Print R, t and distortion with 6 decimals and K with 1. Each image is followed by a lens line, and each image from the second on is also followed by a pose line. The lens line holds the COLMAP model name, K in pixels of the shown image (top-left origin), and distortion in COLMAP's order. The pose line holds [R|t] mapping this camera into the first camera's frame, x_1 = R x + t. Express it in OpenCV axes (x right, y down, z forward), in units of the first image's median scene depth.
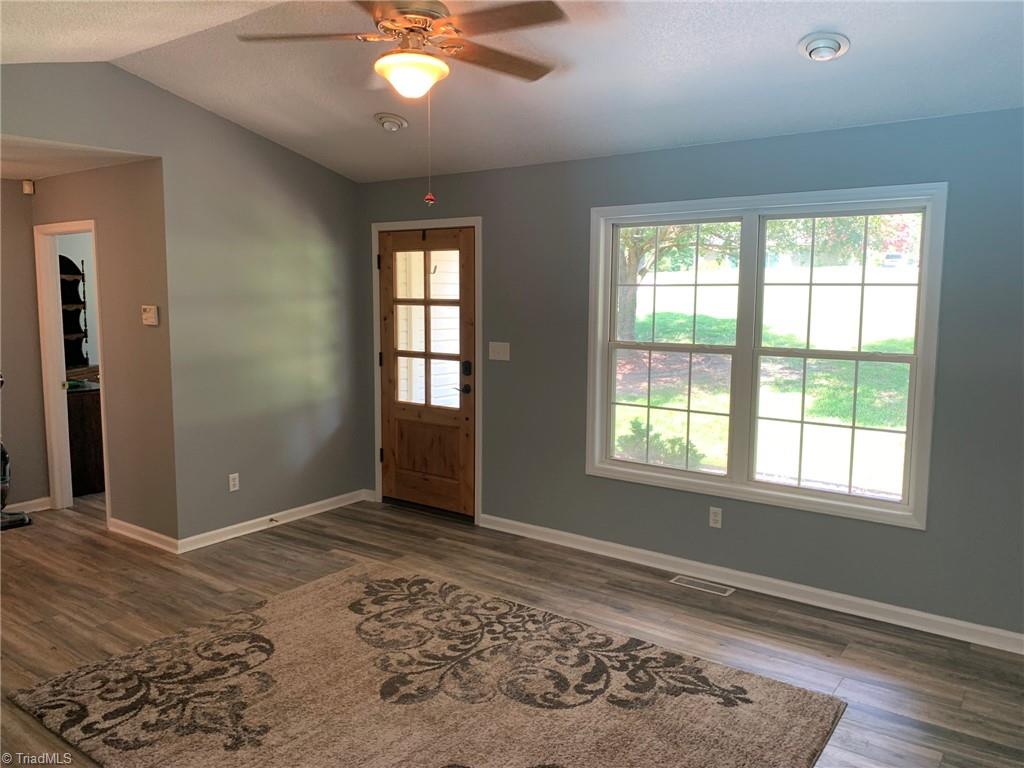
lens RADIAL K [[822.5, 0, 512.0], [0, 822.5, 384.0], [0, 0, 1]] dist [0.005688, -0.001092]
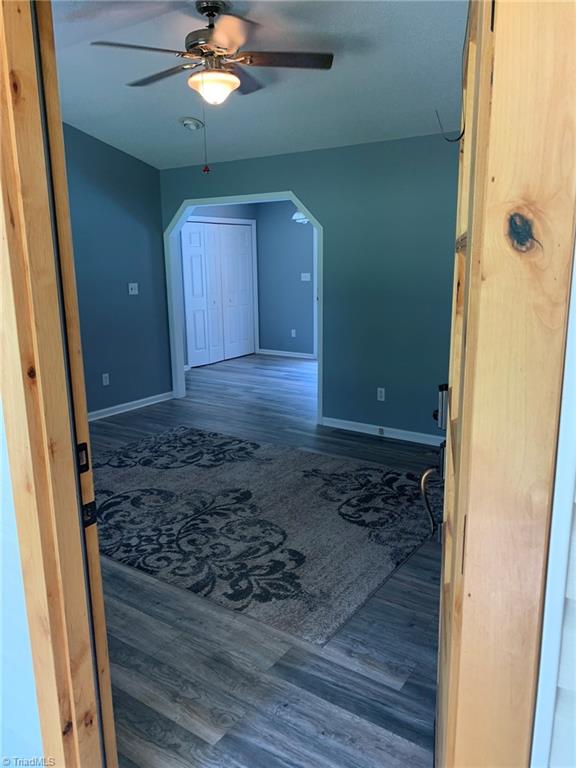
lens RADIAL K [[578.1, 0, 288.0], [0, 578.1, 384.0], [0, 0, 1]] dist [0.011679, 0.000730]
pose [[-0.999315, 0.014128, -0.034212, -0.169498], [0.002308, 0.946274, 0.323357, -0.173660], [0.036942, 0.323056, -0.945658, 1.739542]]
